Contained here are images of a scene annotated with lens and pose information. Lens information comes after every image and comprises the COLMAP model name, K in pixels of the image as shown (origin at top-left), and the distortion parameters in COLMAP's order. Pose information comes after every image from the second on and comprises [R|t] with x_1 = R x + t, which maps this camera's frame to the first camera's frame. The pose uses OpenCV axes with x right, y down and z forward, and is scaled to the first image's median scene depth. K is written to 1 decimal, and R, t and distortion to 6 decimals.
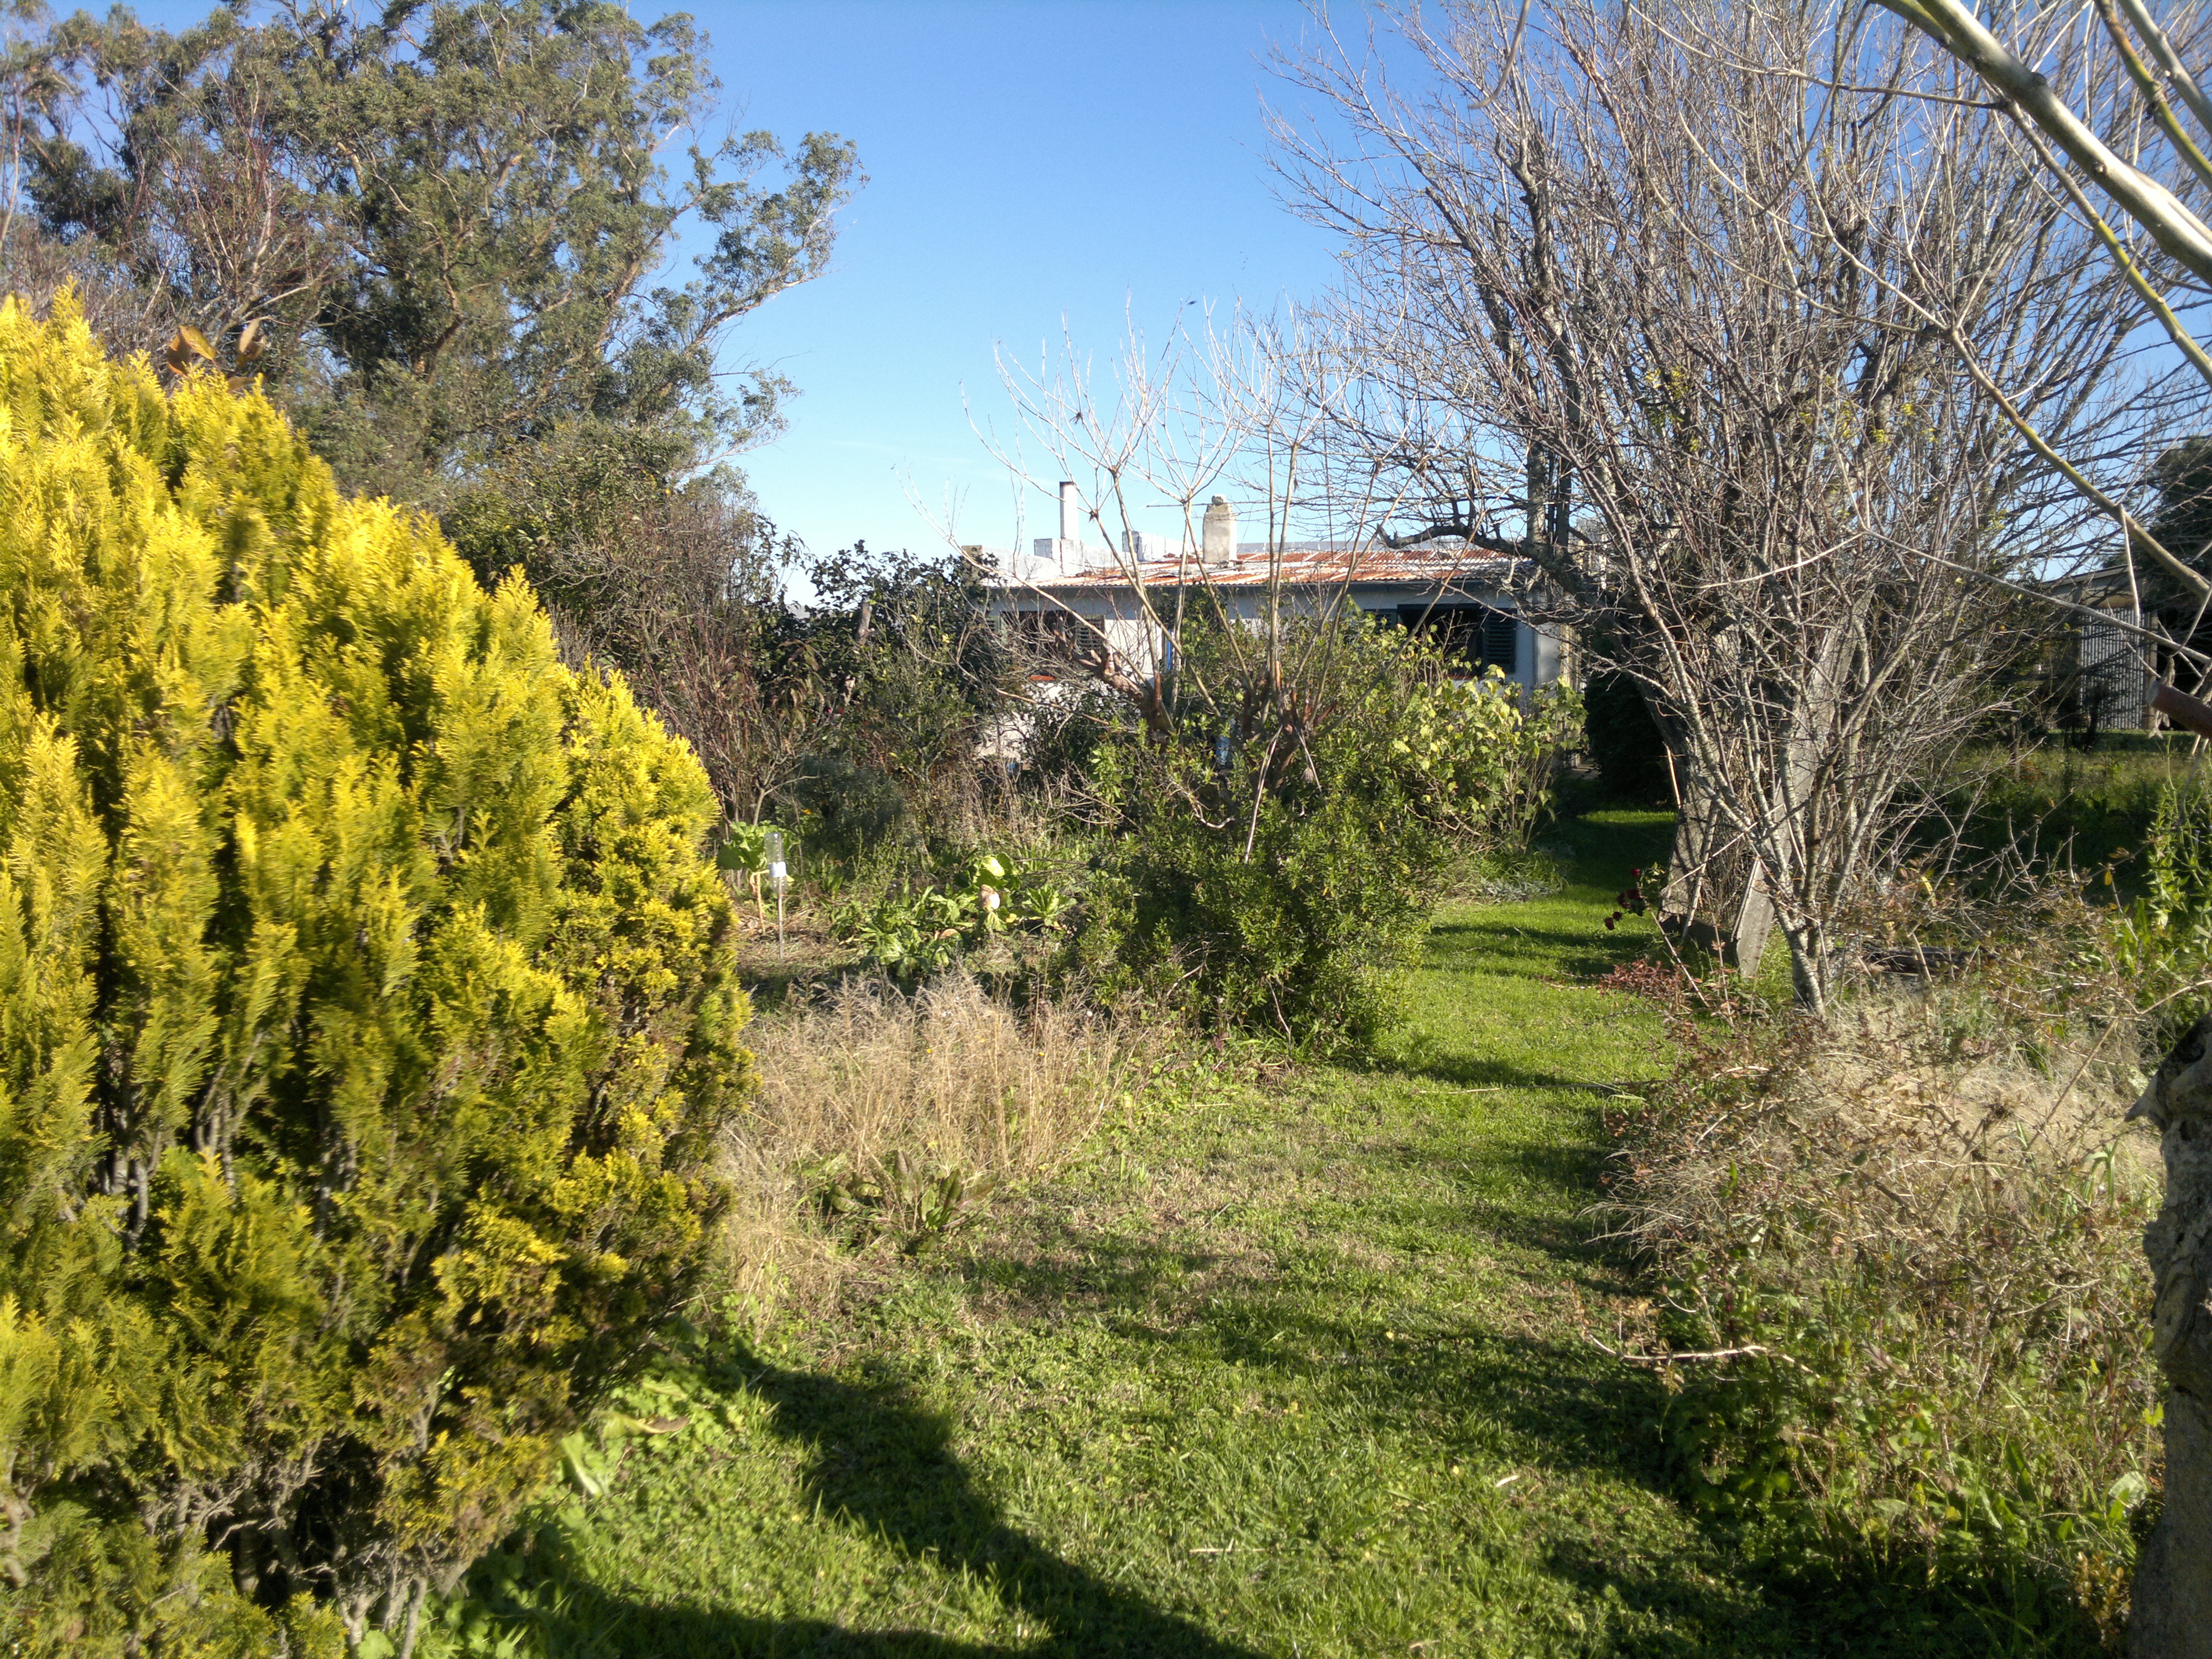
lens RADIAL K [[1829.2, 0, 1149.2], [0, 1829.2, 813.9], [0, 0, 1]] dist [0.075836, -0.123420]
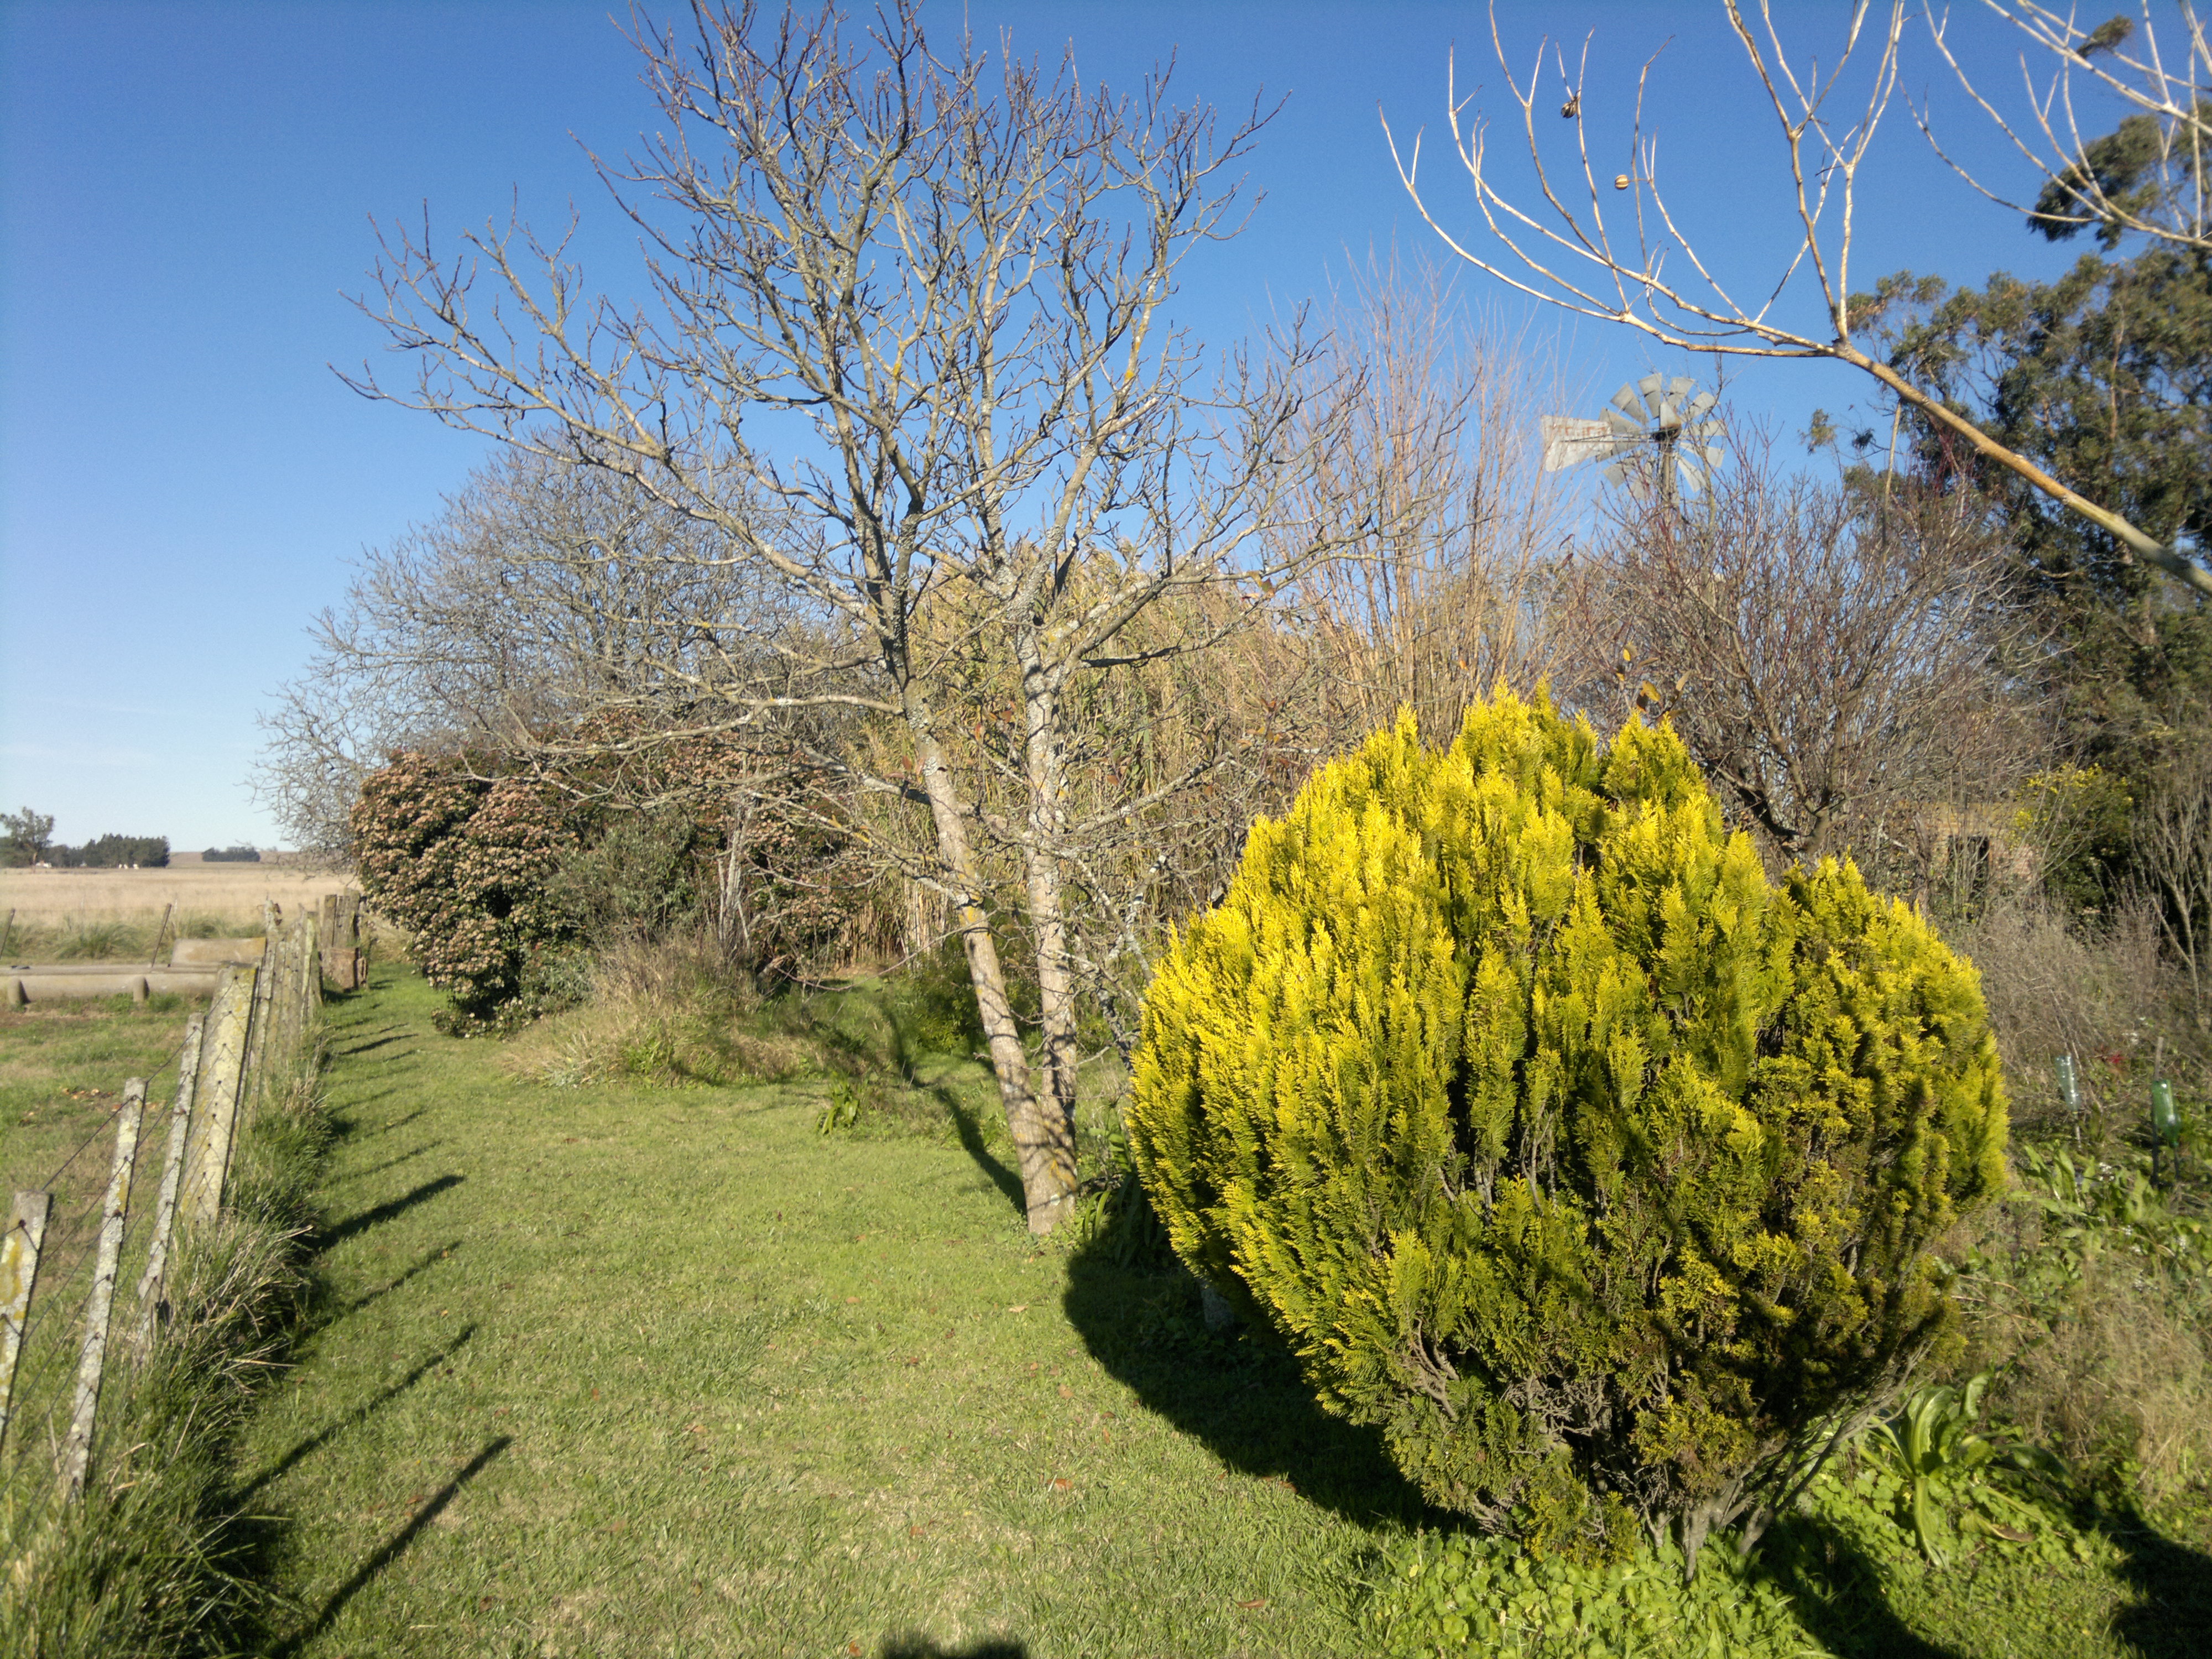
lens RADIAL K [[1829.2, 0, 1149.2], [0, 1829.2, 813.9], [0, 0, 1]] dist [0.075836, -0.123420]
pose [[0.581653, -0.021200, -0.813161, 0.648500], [-0.067648, 0.994937, -0.074327, -0.007337], [0.810619, 0.098241, 0.577274, -0.304213]]
